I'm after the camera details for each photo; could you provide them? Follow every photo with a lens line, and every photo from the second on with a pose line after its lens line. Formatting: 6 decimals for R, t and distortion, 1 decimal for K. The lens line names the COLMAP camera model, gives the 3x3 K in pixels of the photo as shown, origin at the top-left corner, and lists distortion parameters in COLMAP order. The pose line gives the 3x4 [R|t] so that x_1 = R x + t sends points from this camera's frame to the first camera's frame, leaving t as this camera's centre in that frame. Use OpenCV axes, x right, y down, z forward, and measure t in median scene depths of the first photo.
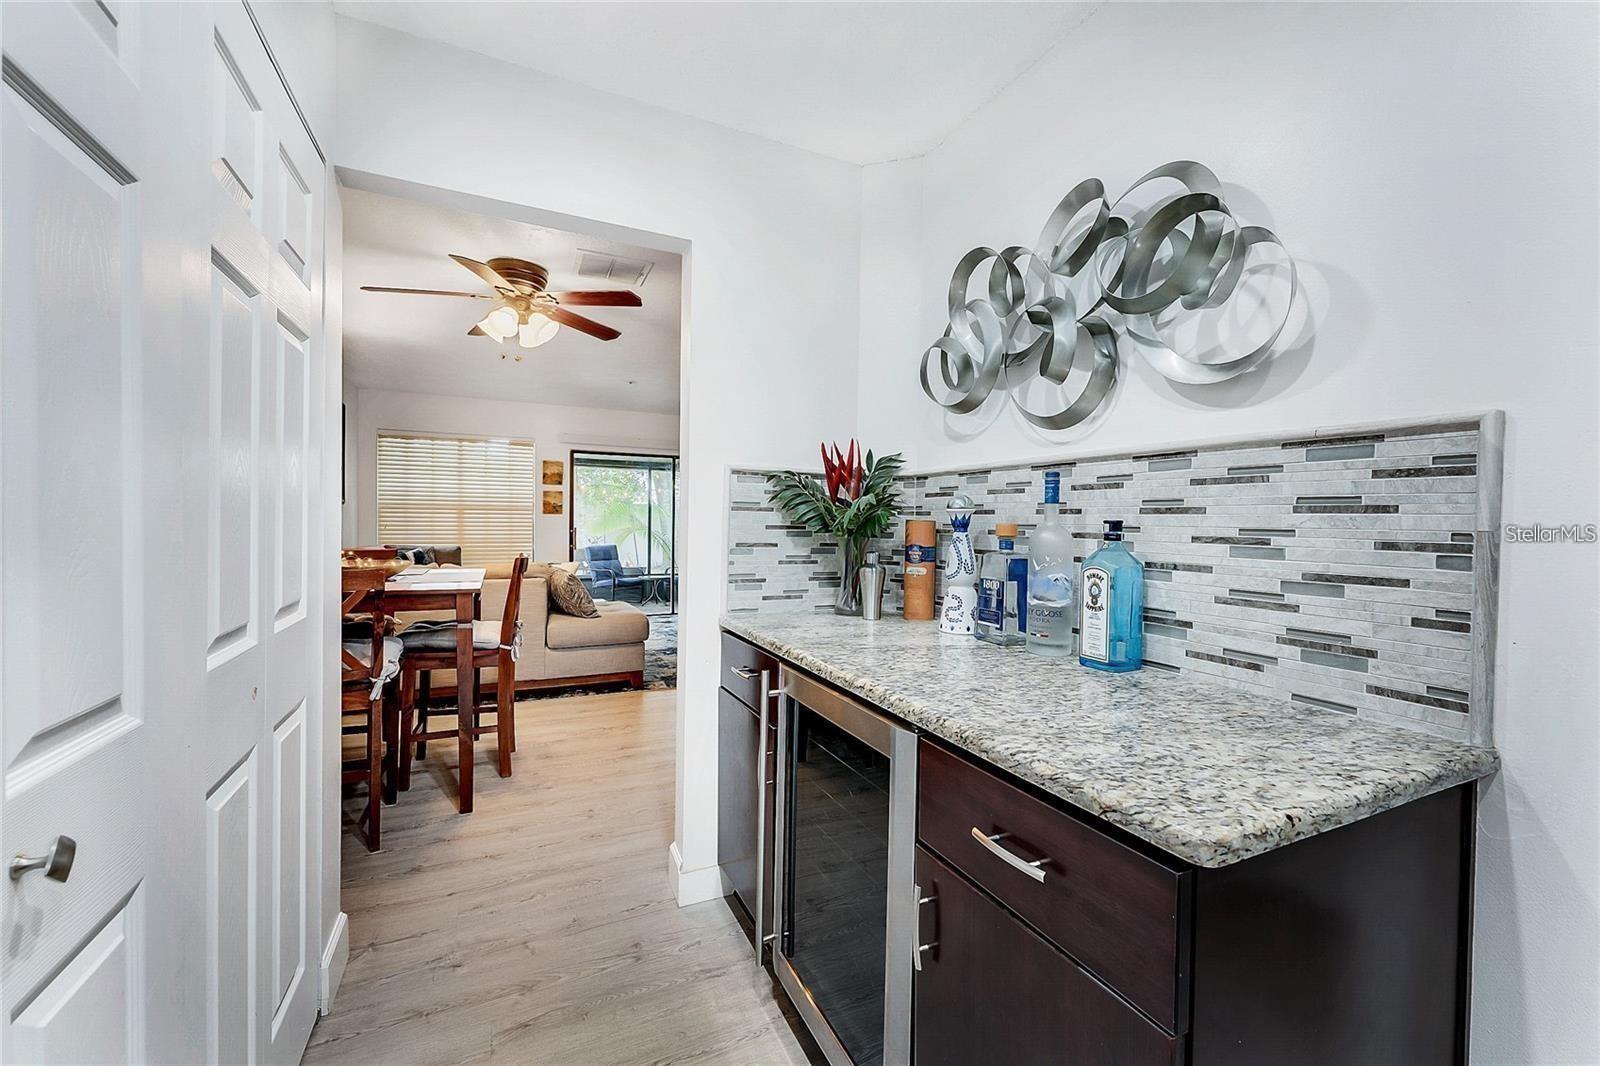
lens RADIAL K [[644.8, 0, 800.5], [0, 644.8, 528.9], [0, 0, 1]] dist [-0.002058, -0.000314]
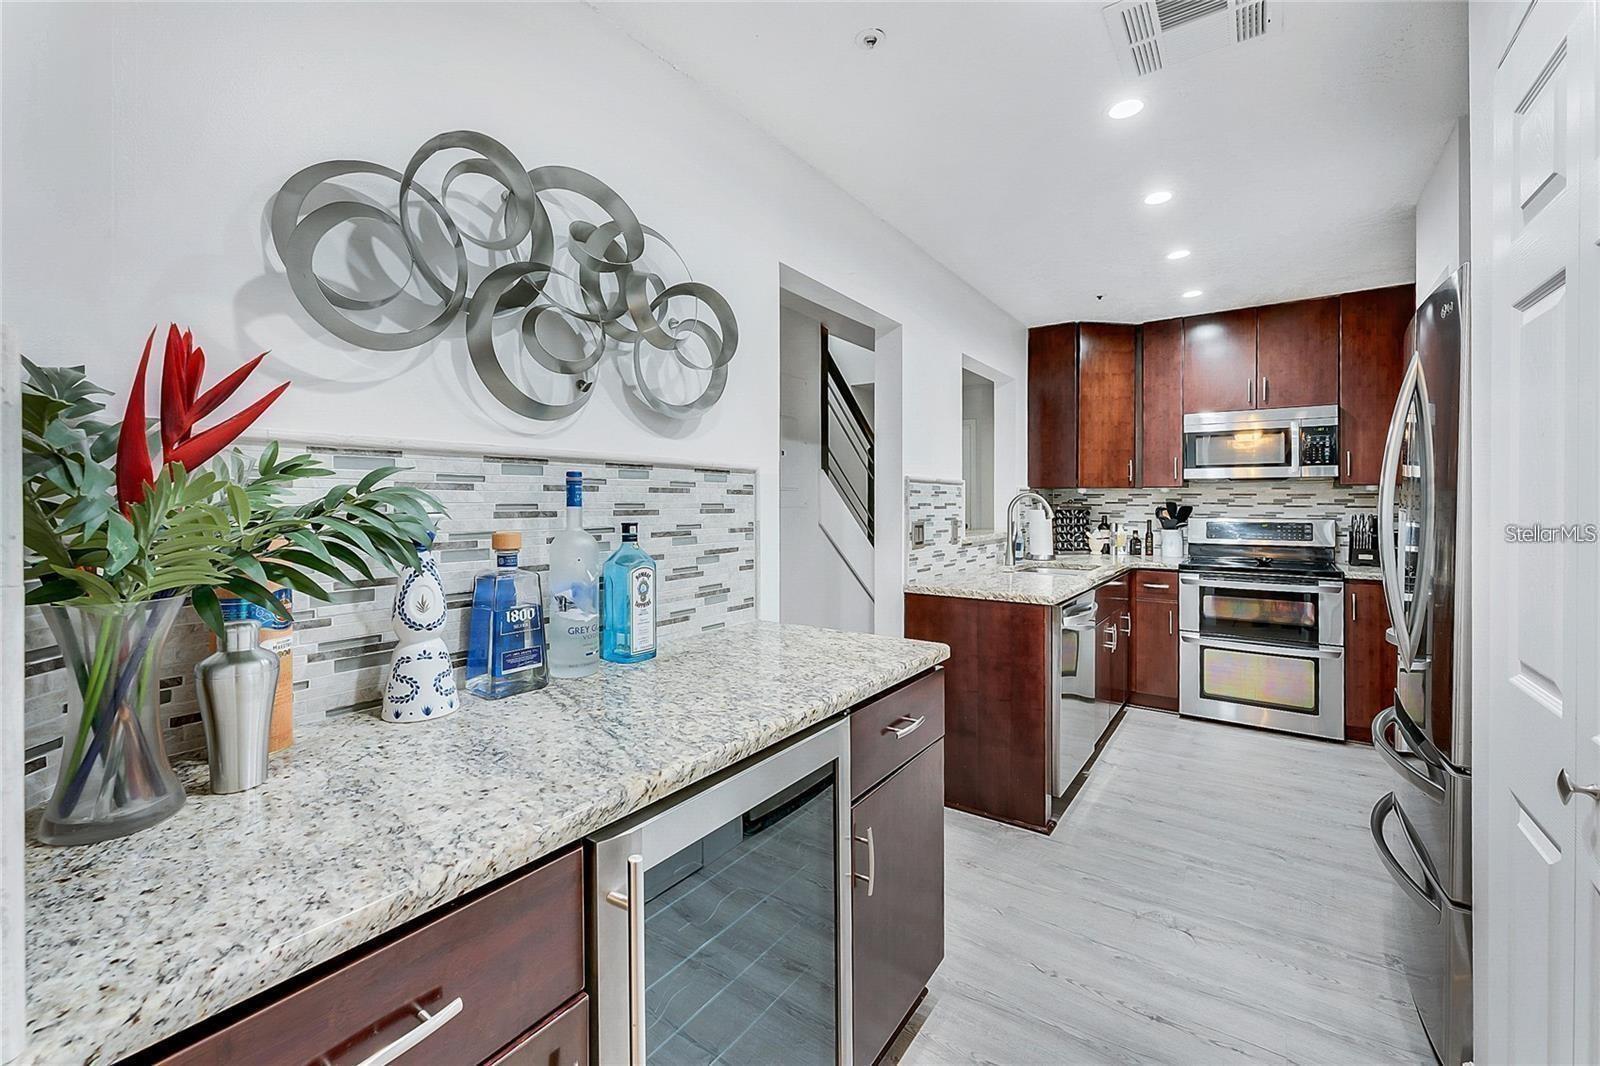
lens RADIAL K [[663.4, 0, 811.8], [0, 663.4, 492.6], [0, 0, 1]] dist [-0.001463, -0.000139]
pose [[-0.510127, -0.002107, 0.860096, -0.421571], [0.005110, 0.999972, 0.005481, -0.045469], [-0.860084, 0.007191, -0.510102, 0.866973]]
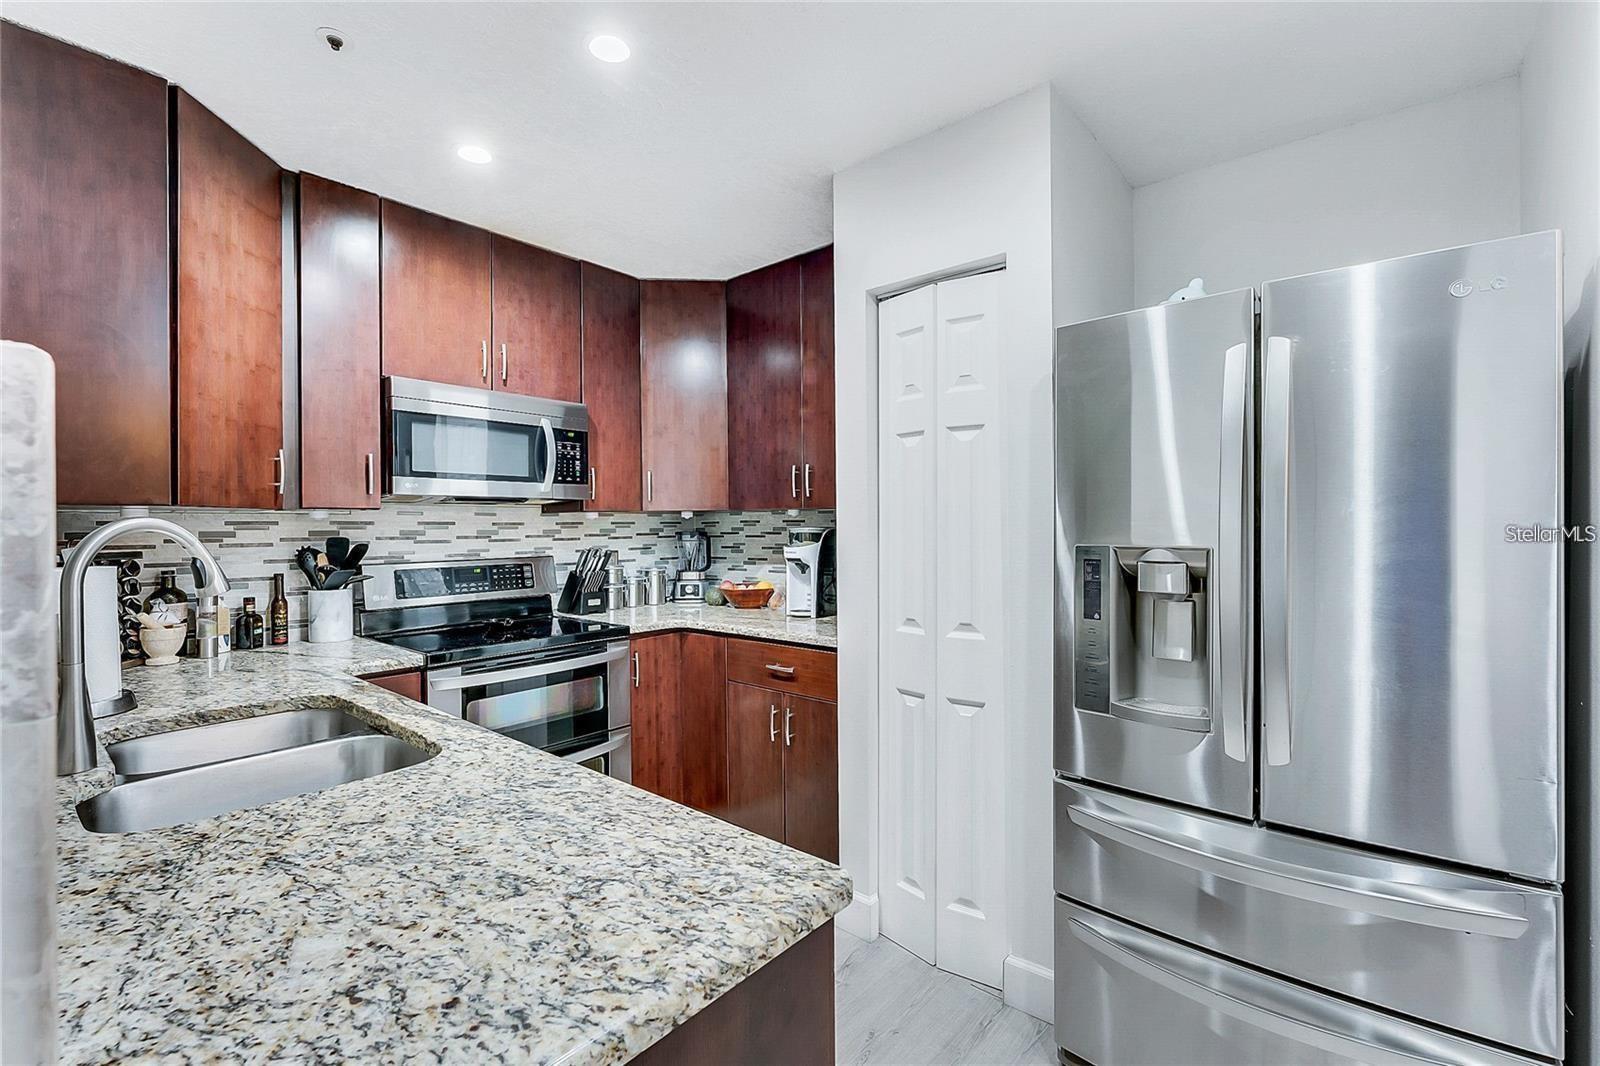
lens RADIAL K [[692.9, 0, 802.8], [0, 692.9, 525.3], [0, 0, 1]] dist [-0.000756, -0.000305]
pose [[-0.906116, -0.007516, -0.422963, 0.583430], [-0.012582, 0.999879, 0.009187, -0.038765], [0.422843, 0.013646, -0.906100, 0.200992]]
